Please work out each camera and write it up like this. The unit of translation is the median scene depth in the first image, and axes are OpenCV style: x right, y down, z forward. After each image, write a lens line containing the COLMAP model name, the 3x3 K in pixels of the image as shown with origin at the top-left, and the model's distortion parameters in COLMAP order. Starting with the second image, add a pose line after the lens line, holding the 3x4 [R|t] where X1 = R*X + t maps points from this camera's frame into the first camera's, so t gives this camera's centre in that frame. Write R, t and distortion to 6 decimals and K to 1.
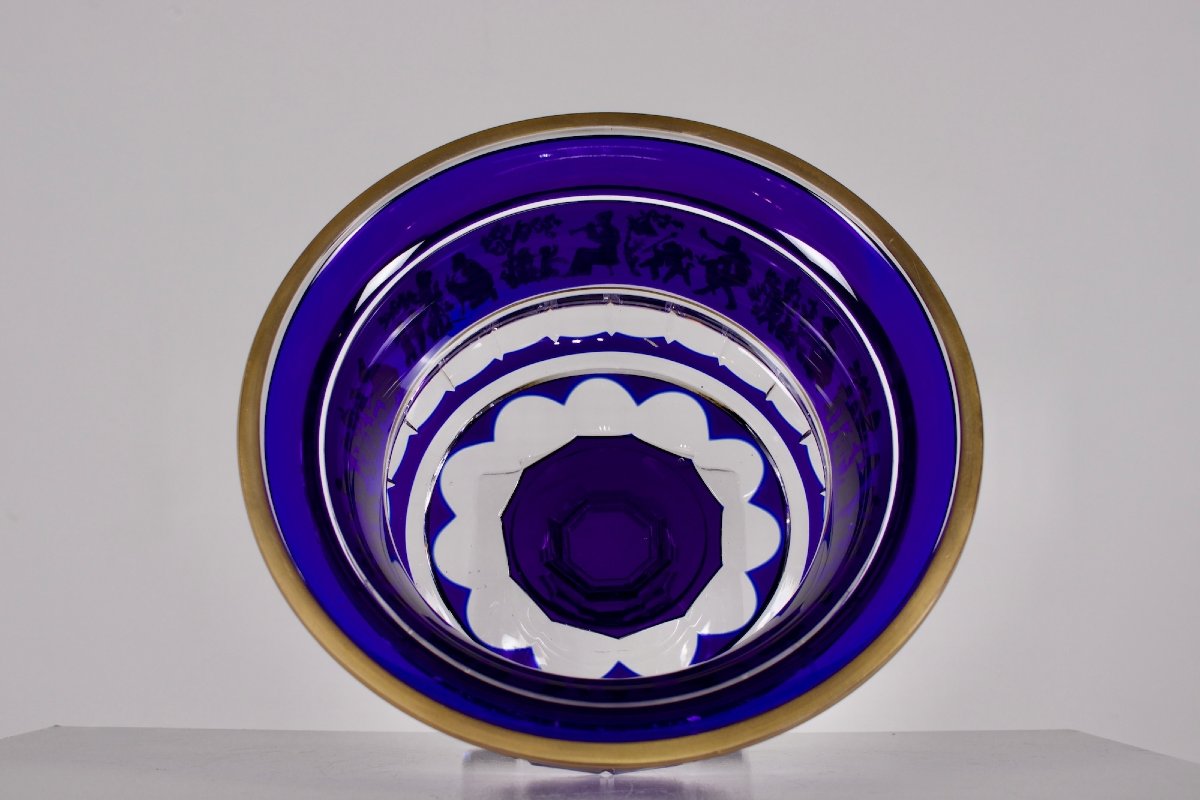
lens RADIAL K [[1670.5, 0, 600.0], [0, 1670.5, 400.0], [0, 0, 1]] dist [-0.021198, -0.026395]
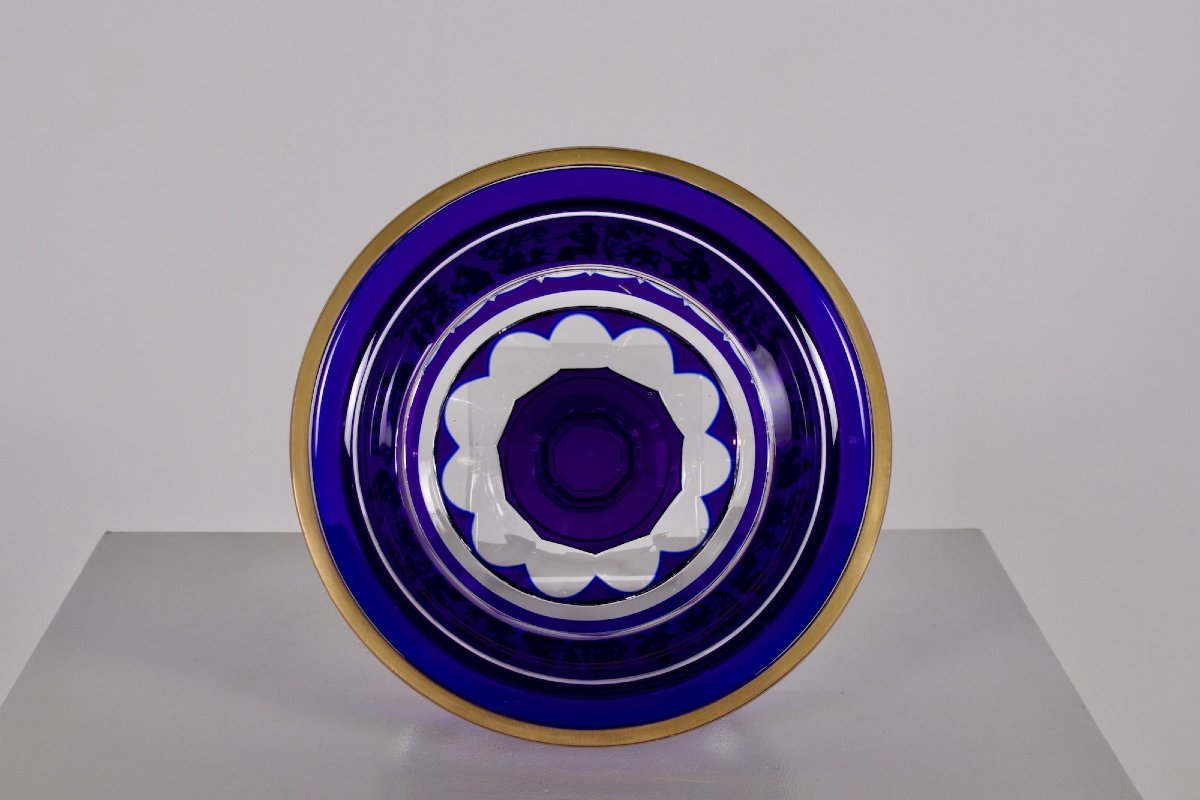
lens RADIAL K [[1932.4, 0, 600.0], [0, 1932.4, 400.0], [0, 0, 1]] dist [-0.002677, 0.008618]
pose [[0.999725, -0.001302, 0.023414, -0.018764], [-0.006371, 0.945829, 0.324603, -0.419914], [-0.022568, -0.324663, 0.945561, -0.301421]]
